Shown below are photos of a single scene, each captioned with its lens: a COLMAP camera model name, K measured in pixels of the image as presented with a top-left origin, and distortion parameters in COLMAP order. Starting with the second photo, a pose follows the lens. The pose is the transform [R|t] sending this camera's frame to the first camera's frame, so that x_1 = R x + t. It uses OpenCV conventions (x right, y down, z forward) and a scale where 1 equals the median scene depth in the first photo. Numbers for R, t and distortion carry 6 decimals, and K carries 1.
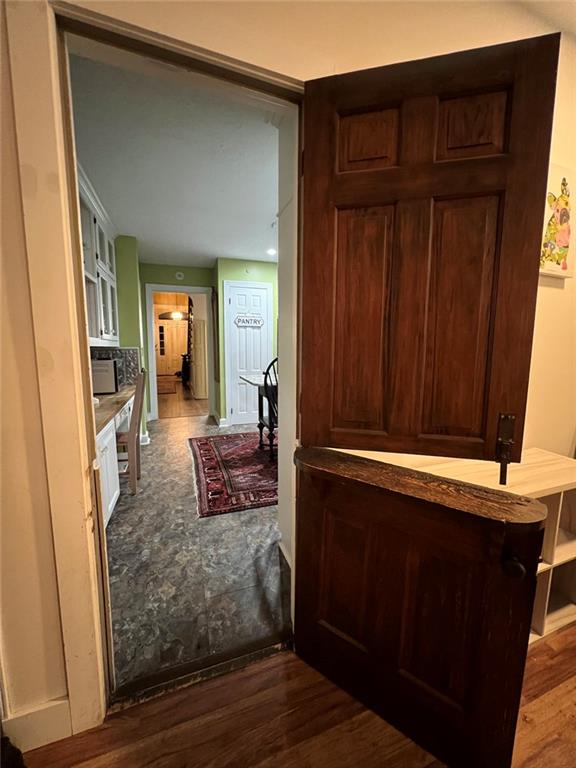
lens RADIAL K [[306.1, 0, 286.7], [0, 306.1, 381.3], [0, 0, 1]] dist [-0.005838, 0.000305]
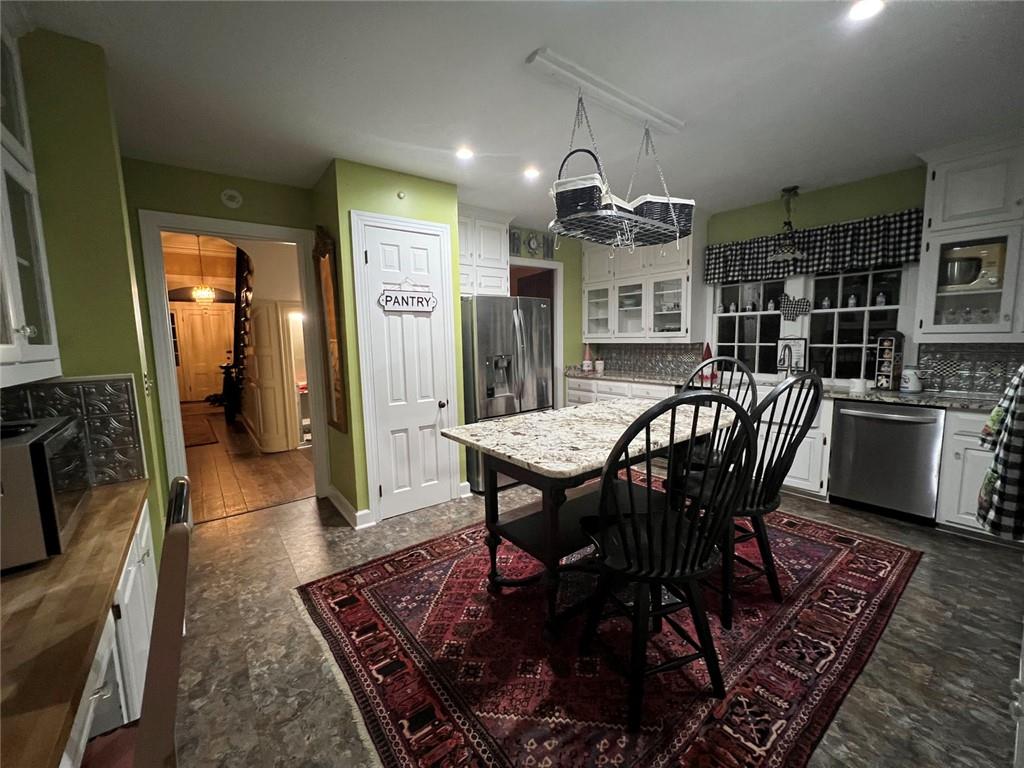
lens RADIAL K [[408.2, 0, 507.1], [0, 408.2, 383.4], [0, 0, 1]] dist [-0.005838, 0.000305]
pose [[0.951278, -0.059873, 0.302464, -0.220185], [0.061474, 0.998100, 0.004231, -0.074646], [-0.302143, 0.014569, 0.953151, 0.429748]]
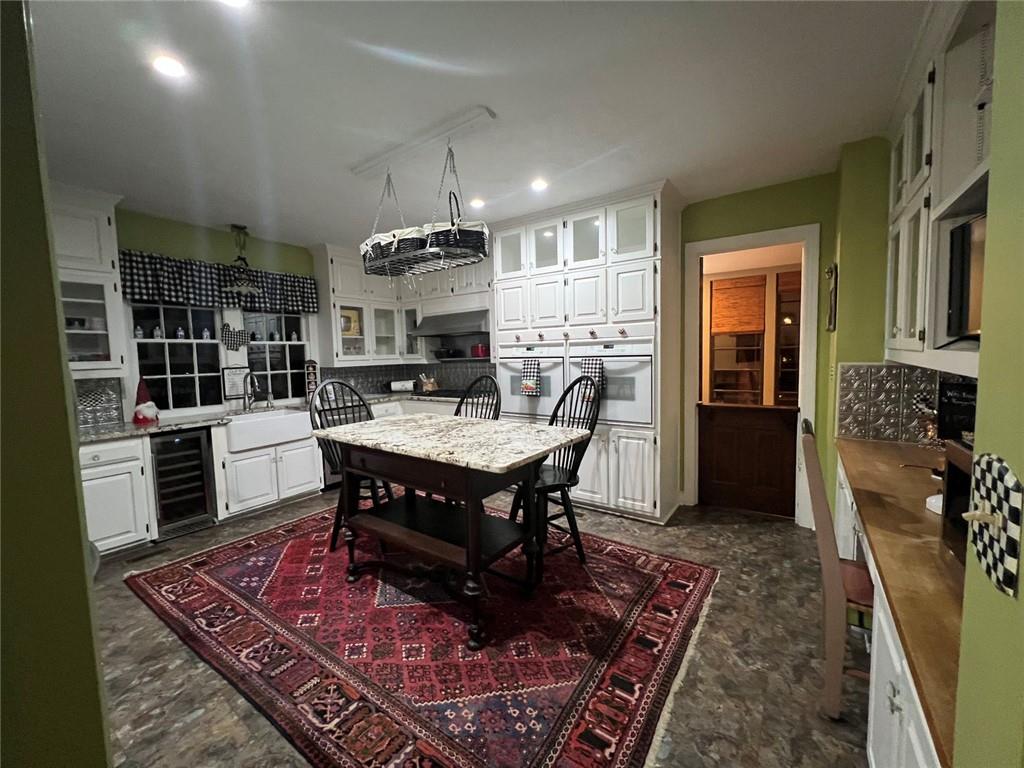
lens RADIAL K [[408.2, 0, 510.4], [0, 408.2, 386.5], [0, 0, 1]] dist [-0.005838, 0.000305]
pose [[-0.576235, -0.056534, 0.815326, -0.488166], [0.116888, 0.981648, 0.150678, -0.161431], [-0.808882, 0.182127, -0.559052, 1.166741]]
